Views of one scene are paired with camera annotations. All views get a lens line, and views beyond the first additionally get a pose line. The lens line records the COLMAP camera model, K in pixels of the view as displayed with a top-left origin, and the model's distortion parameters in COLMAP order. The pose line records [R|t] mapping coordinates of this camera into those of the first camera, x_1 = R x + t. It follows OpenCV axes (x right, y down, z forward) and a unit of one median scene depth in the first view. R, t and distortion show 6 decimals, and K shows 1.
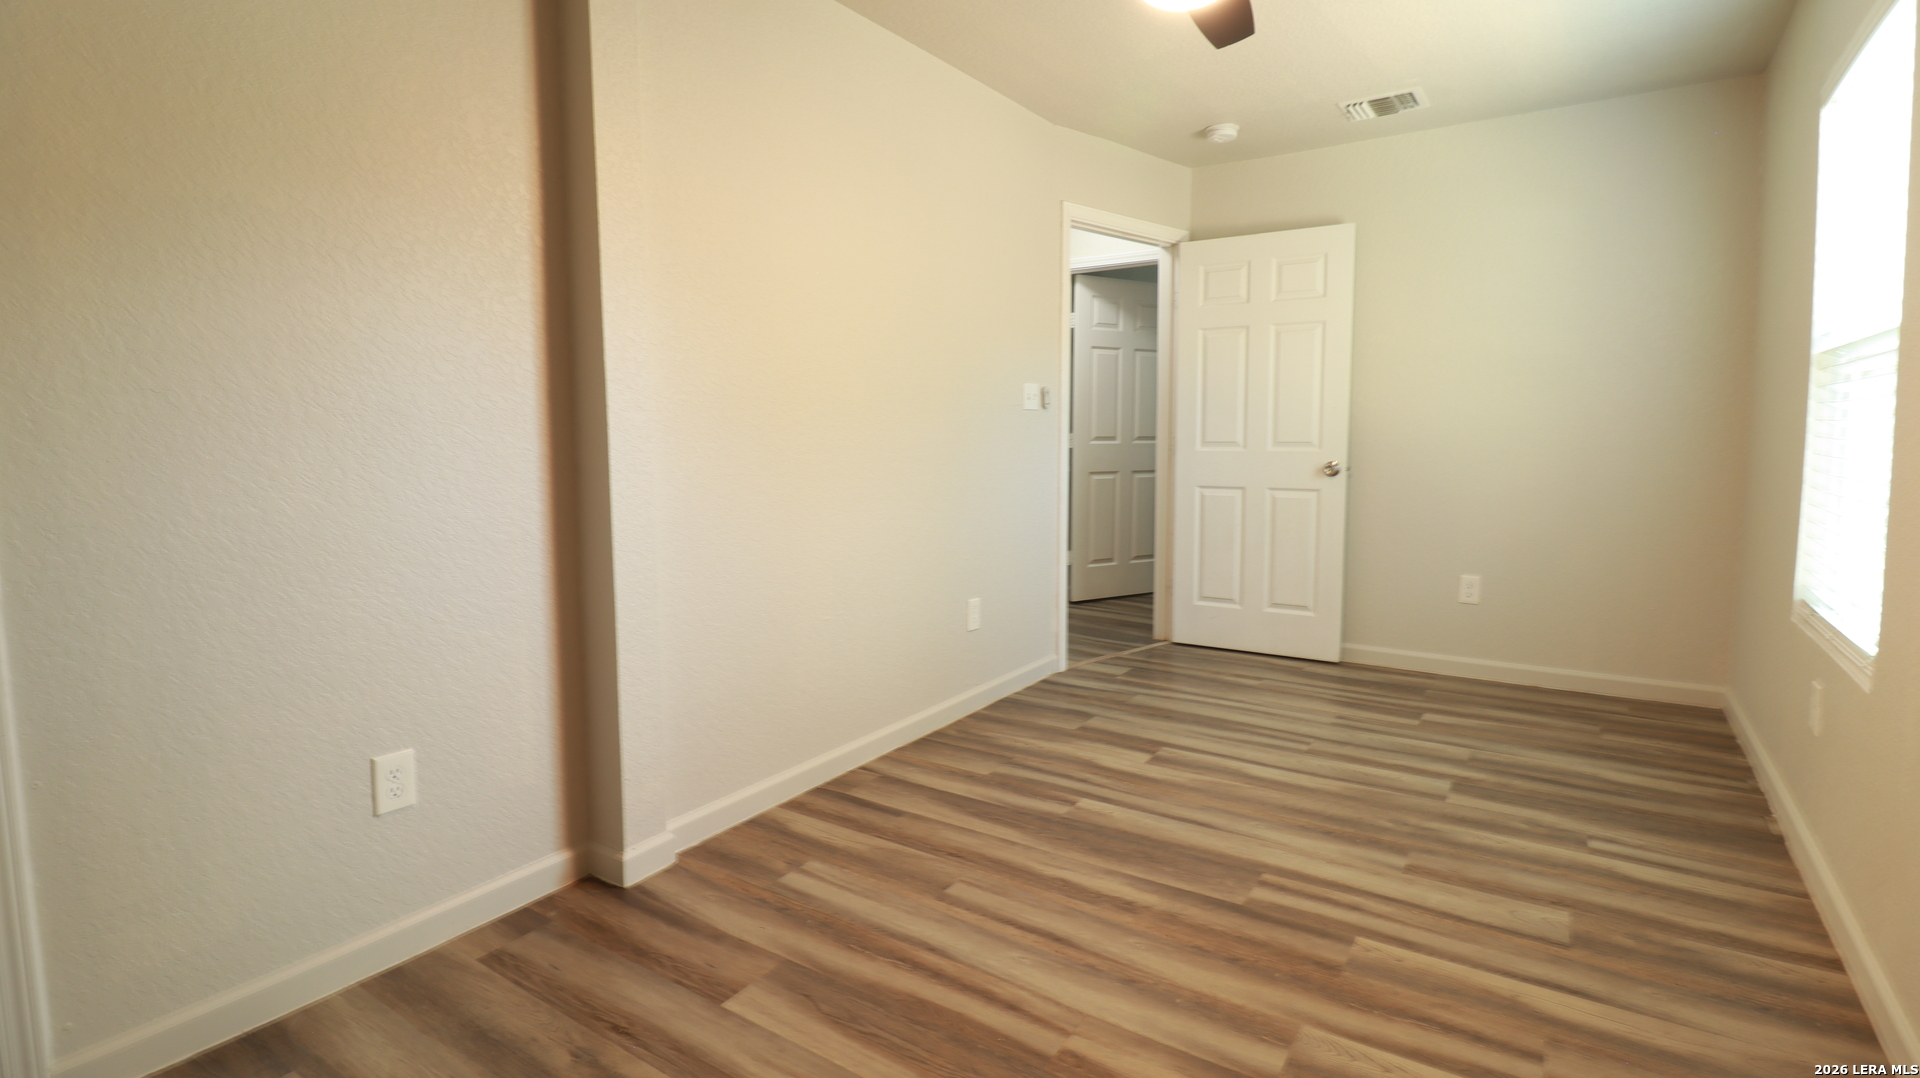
lens RADIAL K [[883.6, 0, 965.1], [0, 883.6, 507.4], [0, 0, 1]] dist [0.004899, -0.016353]
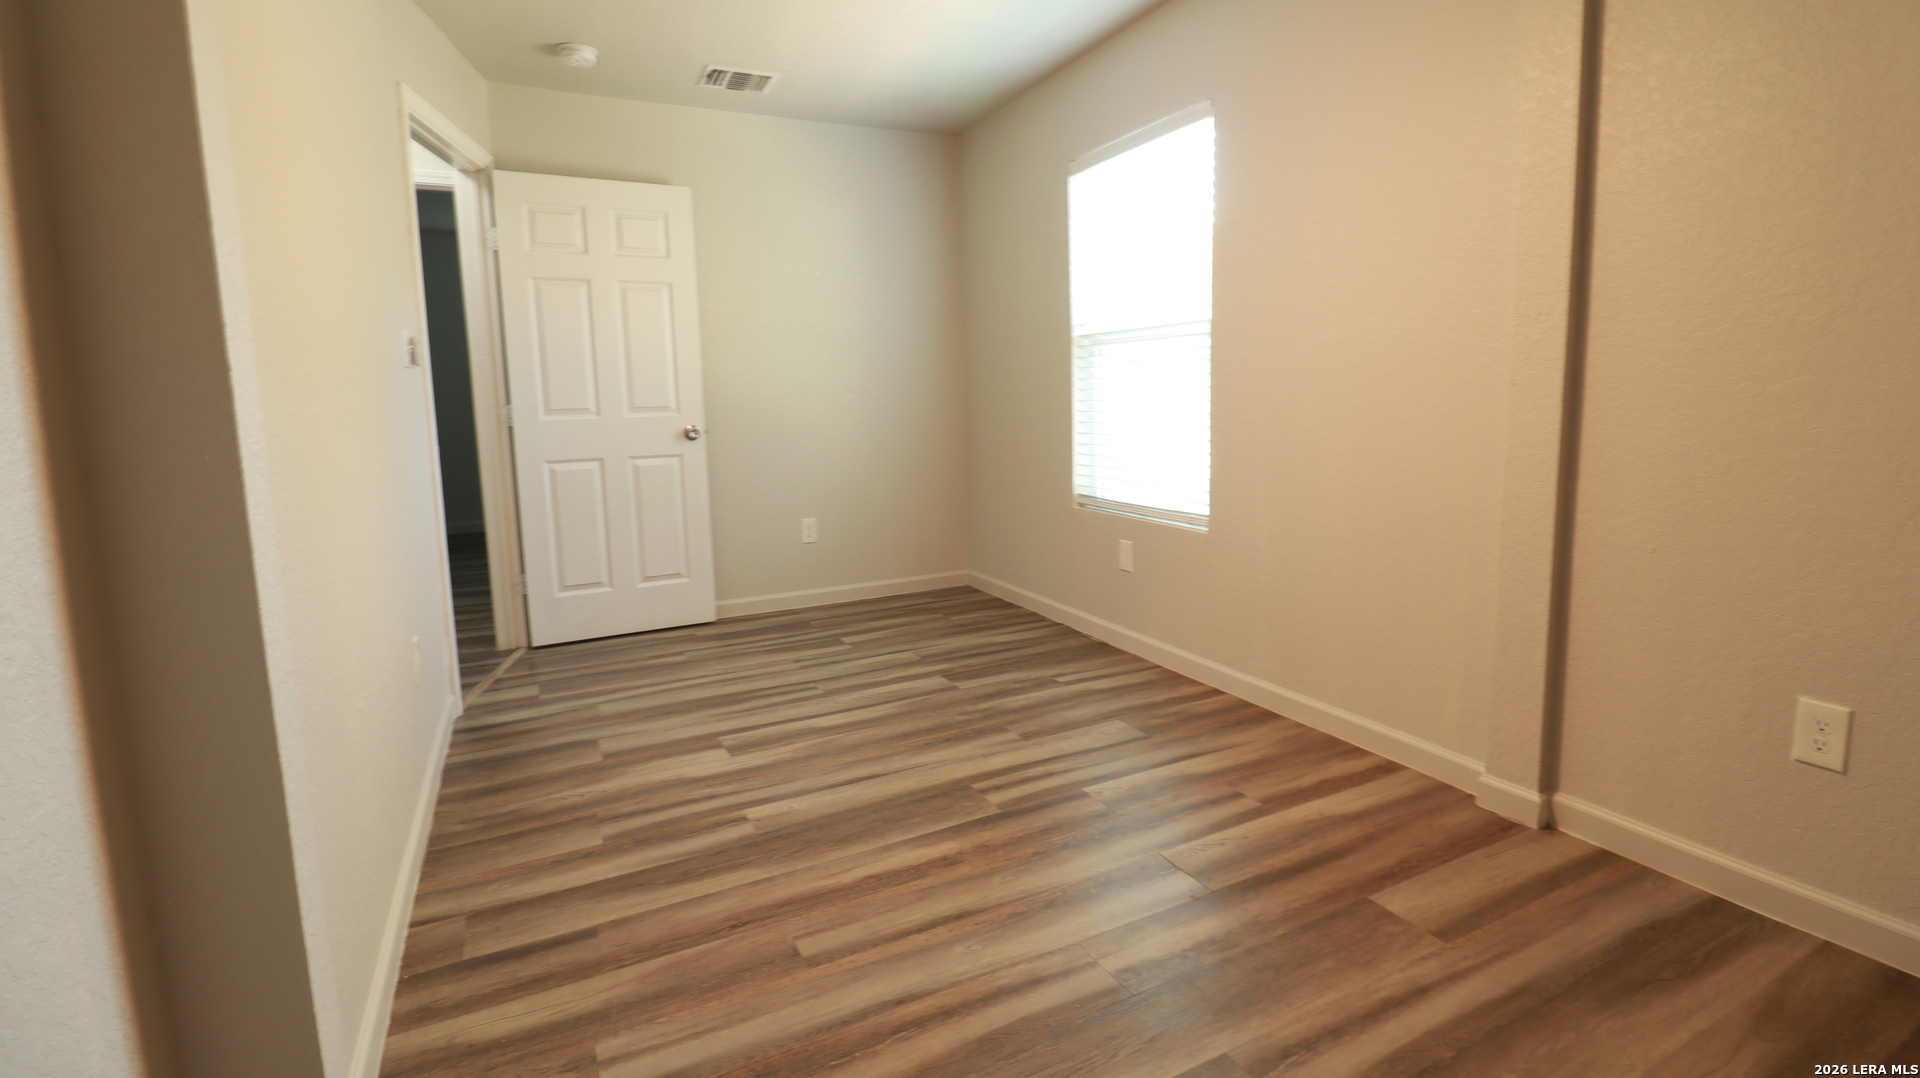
lens RADIAL K [[883.6, 0, 965.1], [0, 883.6, 507.4], [0, 0, 1]] dist [0.004899, -0.016353]
pose [[0.491220, -0.119290, 0.862828, -0.468750], [0.095850, 0.991965, 0.082575, -0.019136], [-0.865746, 0.042139, 0.498707, 0.354668]]
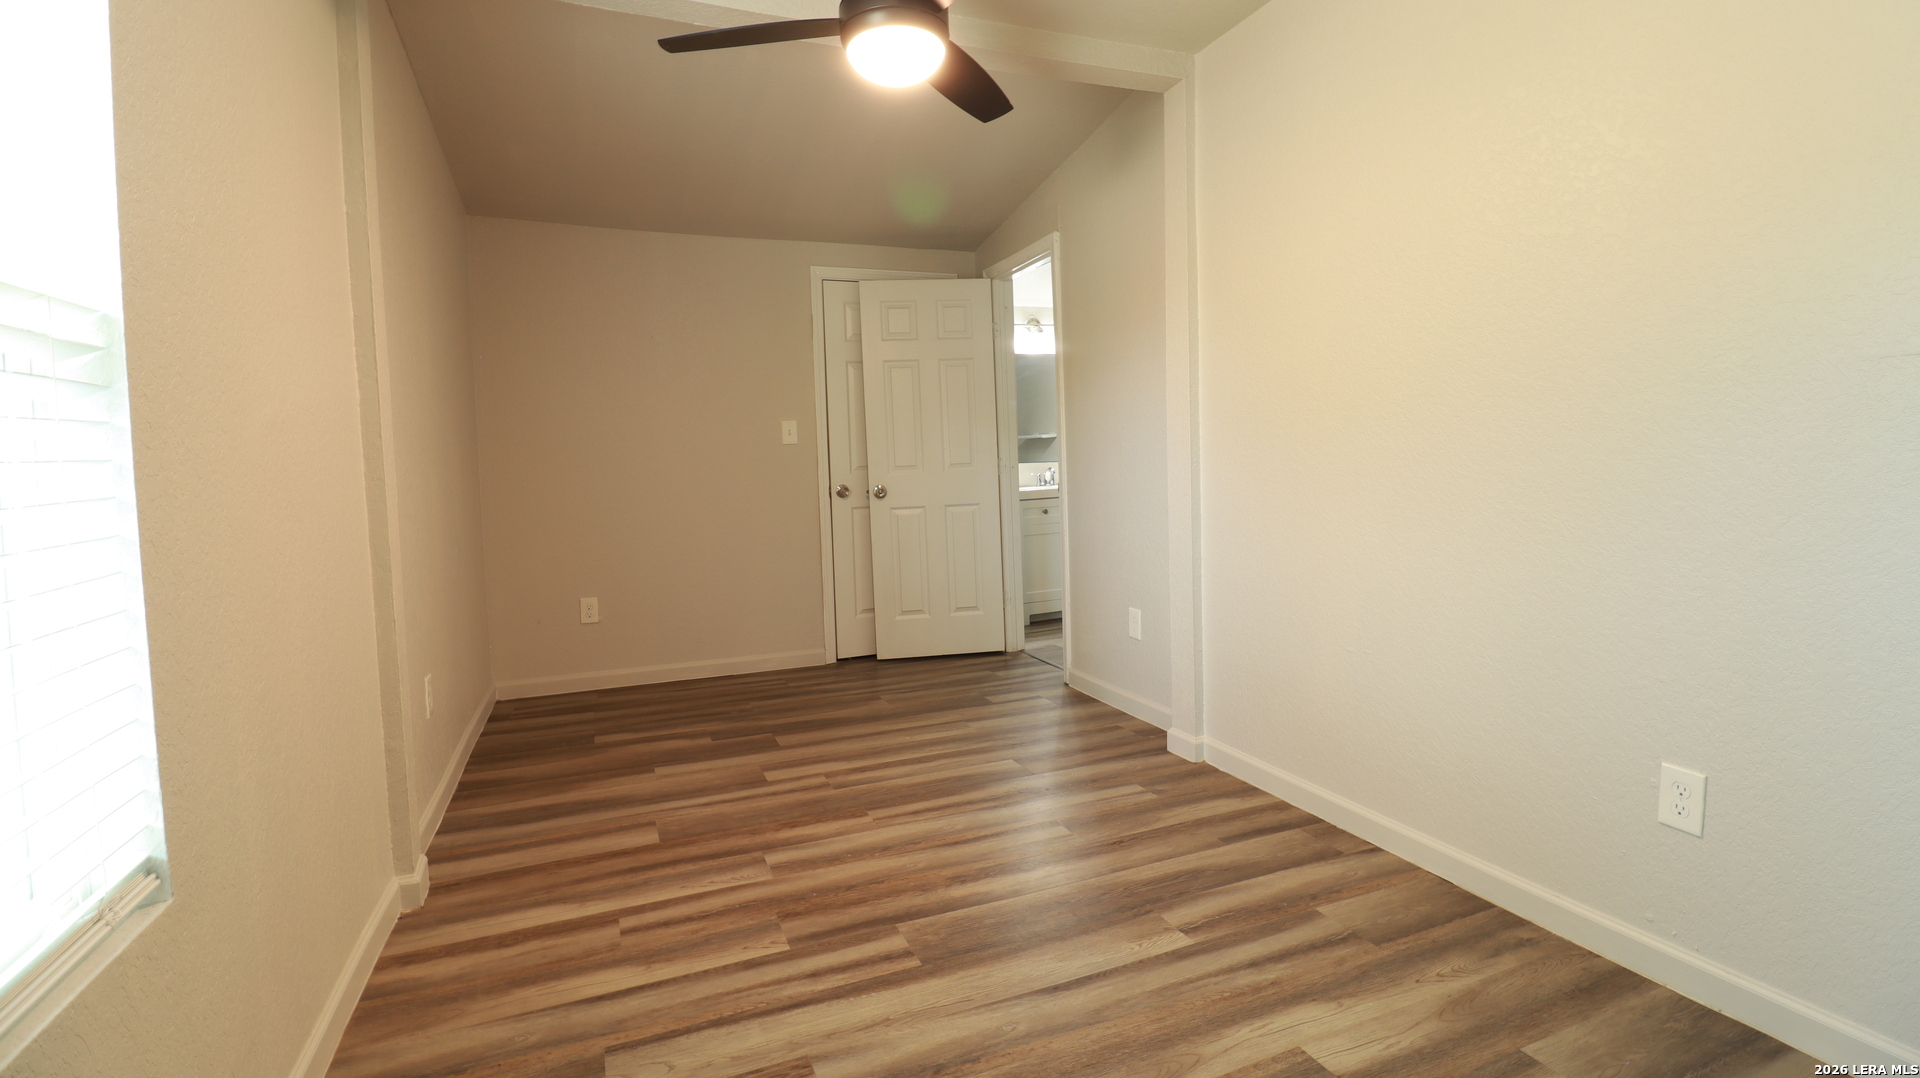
lens RADIAL K [[883.6, 0, 965.1], [0, 883.6, 507.4], [0, 0, 1]] dist [0.004899, -0.016353]
pose [[-0.550355, 0.073041, -0.831730, 0.810891], [-0.036958, 0.993059, 0.111664, -0.104778], [0.834113, 0.092194, -0.543835, 1.185460]]
